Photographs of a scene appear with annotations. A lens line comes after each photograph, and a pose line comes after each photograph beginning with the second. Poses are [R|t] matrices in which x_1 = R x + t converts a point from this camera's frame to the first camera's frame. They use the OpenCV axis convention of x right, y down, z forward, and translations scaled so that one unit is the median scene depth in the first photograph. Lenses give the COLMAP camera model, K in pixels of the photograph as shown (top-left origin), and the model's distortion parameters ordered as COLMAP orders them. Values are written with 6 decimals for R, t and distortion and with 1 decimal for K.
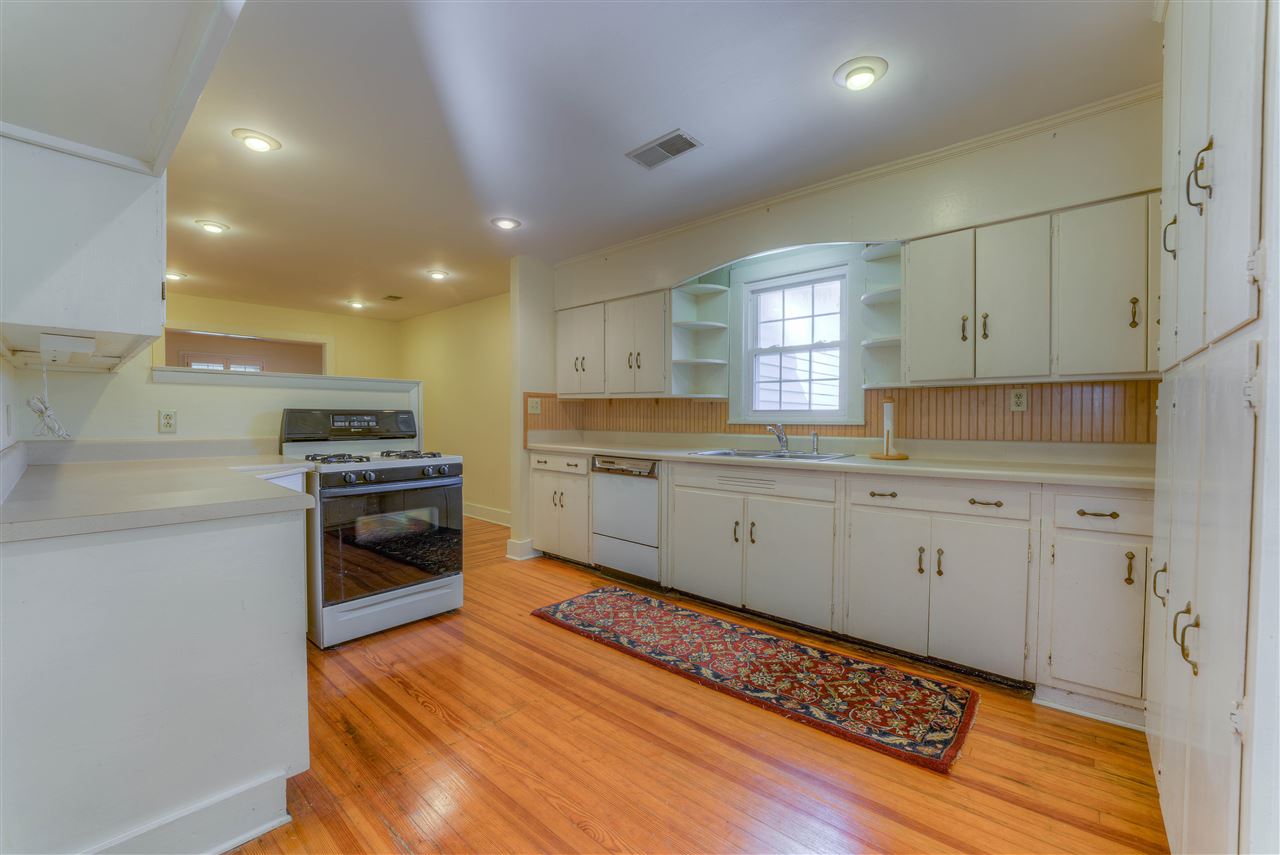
lens RADIAL K [[518.8, 0, 637.5], [0, 518.8, 428.6], [0, 0, 1]] dist [-0.018746, 0.001203]
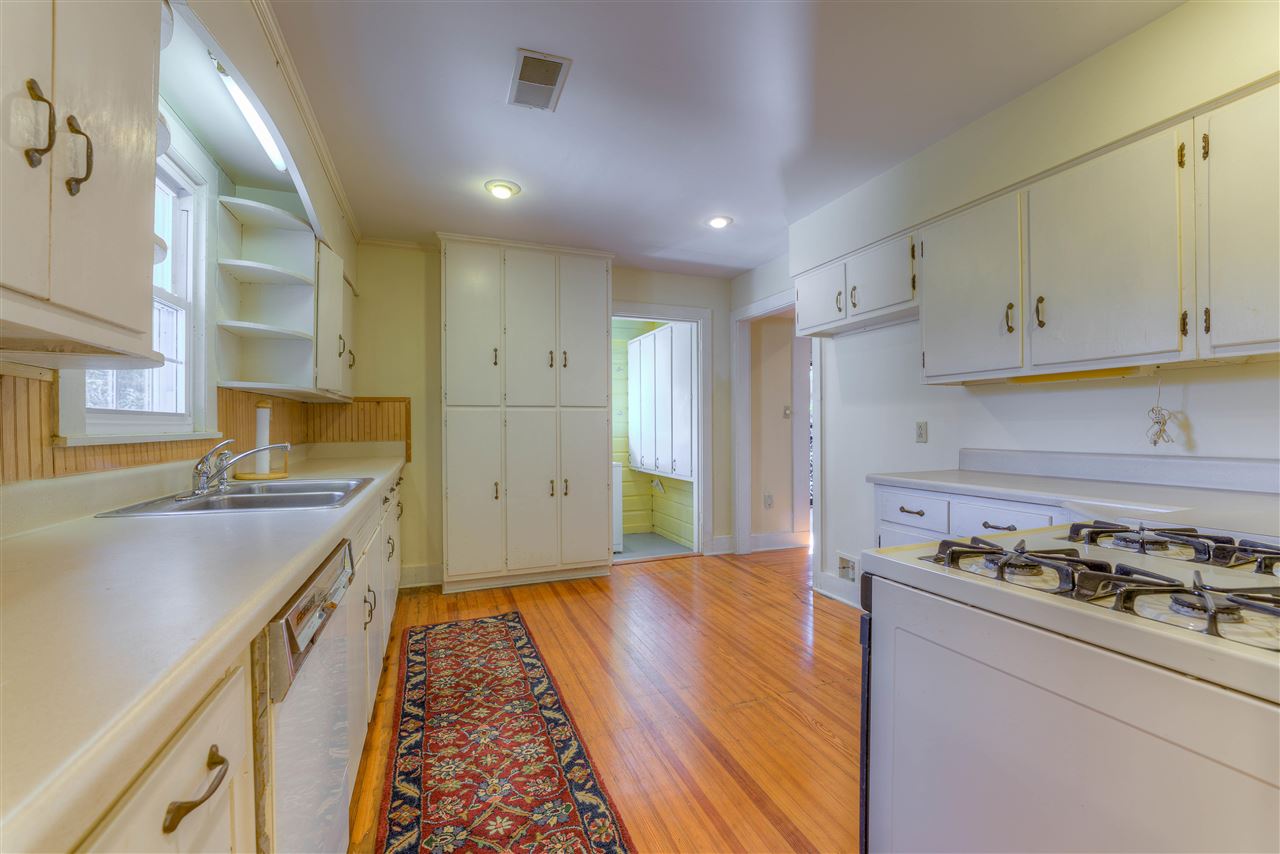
lens RADIAL K [[518.8, 0, 632.1], [0, 518.8, 427.3], [0, 0, 1]] dist [-0.018746, 0.001203]
pose [[-0.882925, 0.002141, 0.469510, -0.452080], [0.010625, 0.999825, 0.015422, -0.031506], [-0.469394, 0.018605, -0.882793, 1.677207]]
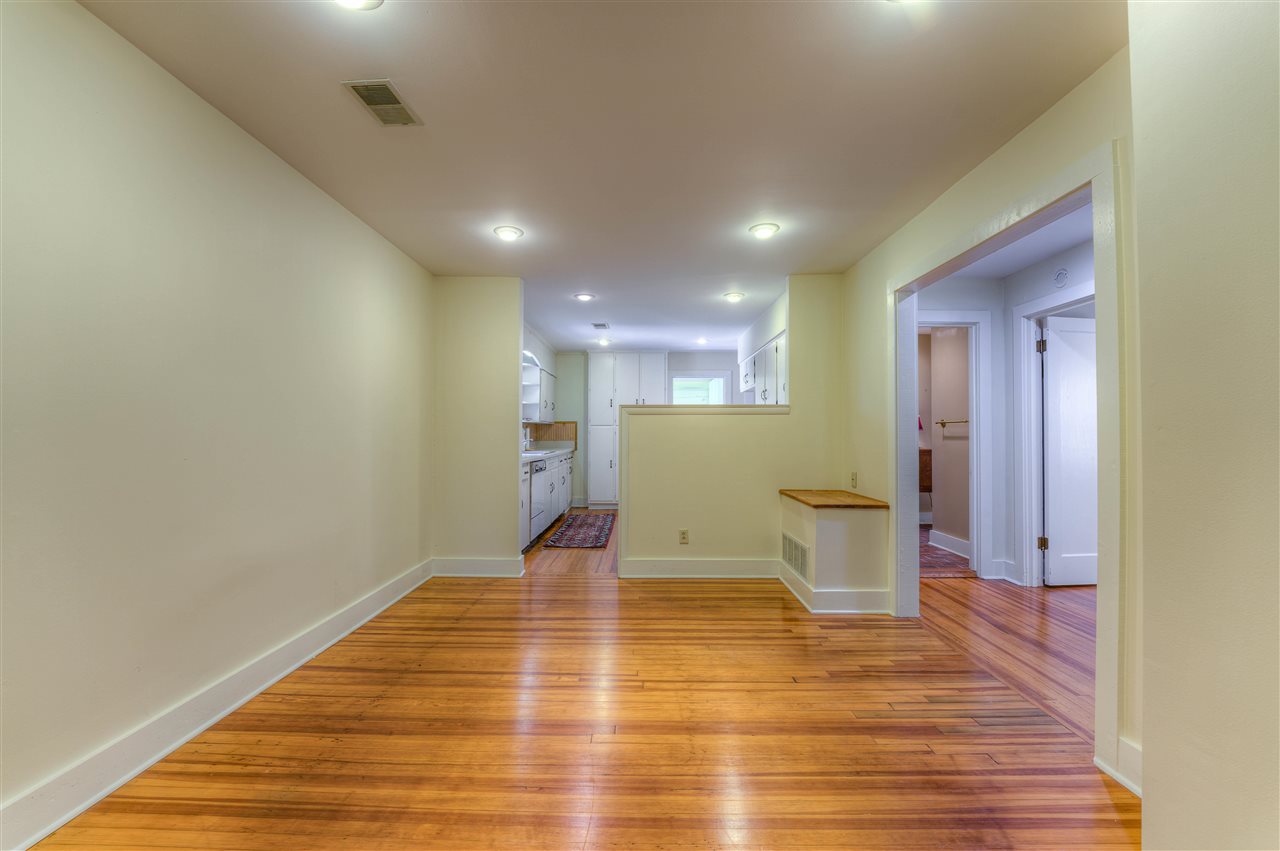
lens RADIAL K [[514.9, 0, 637.1], [0, 514.9, 427.4], [0, 0, 1]] dist [-0.016345, -0.000203]
pose [[-0.647783, 0.005531, 0.761805, -2.063853], [0.003155, 0.999985, -0.004577, -0.042238], [-0.761819, -0.000561, -0.647790, 2.581617]]
